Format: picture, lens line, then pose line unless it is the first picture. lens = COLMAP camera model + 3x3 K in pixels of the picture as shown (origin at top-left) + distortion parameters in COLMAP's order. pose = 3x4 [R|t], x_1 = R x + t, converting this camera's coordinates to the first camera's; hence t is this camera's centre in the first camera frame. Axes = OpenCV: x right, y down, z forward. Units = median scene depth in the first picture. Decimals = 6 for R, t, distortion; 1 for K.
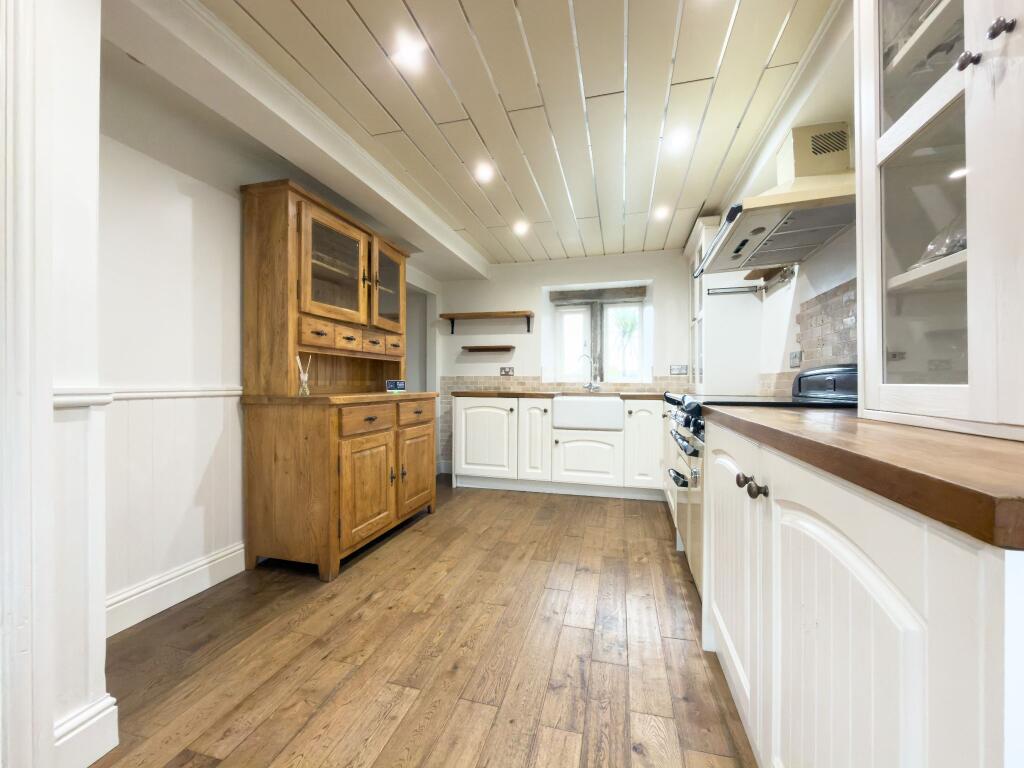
lens RADIAL K [[403.3, 0, 512.9], [0, 403.3, 381.9], [0, 0, 1]] dist [0.001416, 0.000027]
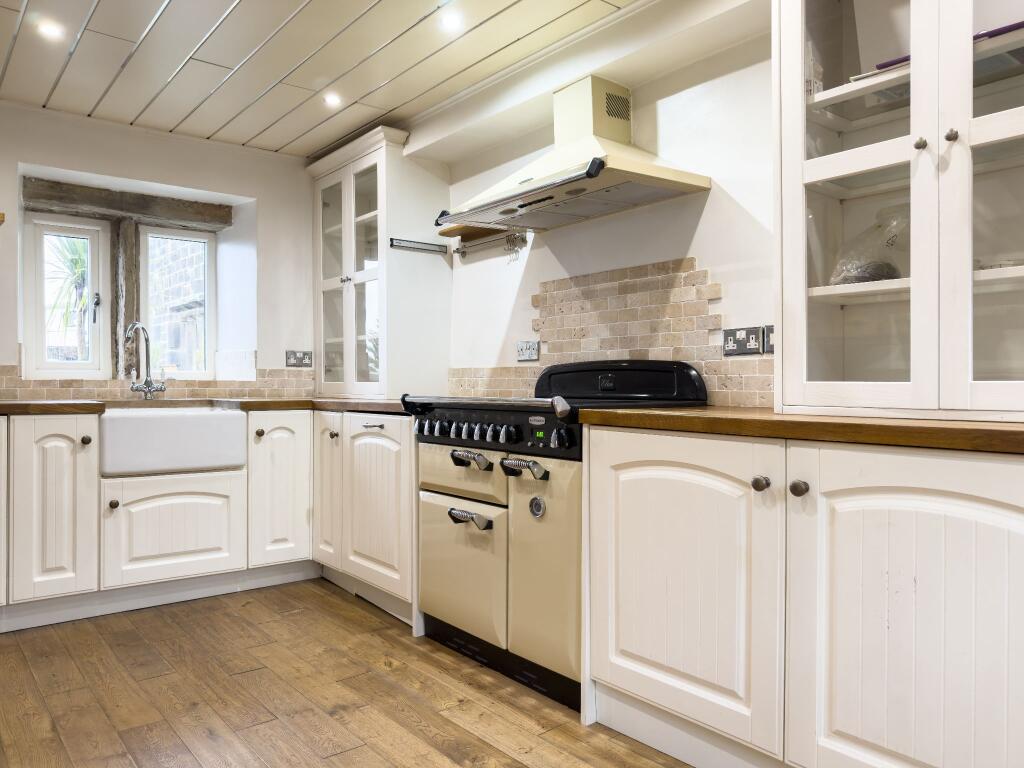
lens RADIAL K [[739.9, 0, 481.8], [0, 739.9, 384.7], [0, 0, 1]] dist [-0.009944, 0.003998]
pose [[0.596292, -0.002983, 0.802762, -0.348146], [-0.003537, 0.999974, 0.006344, 0.000060], [-0.802760, -0.006622, 0.596265, 0.141857]]
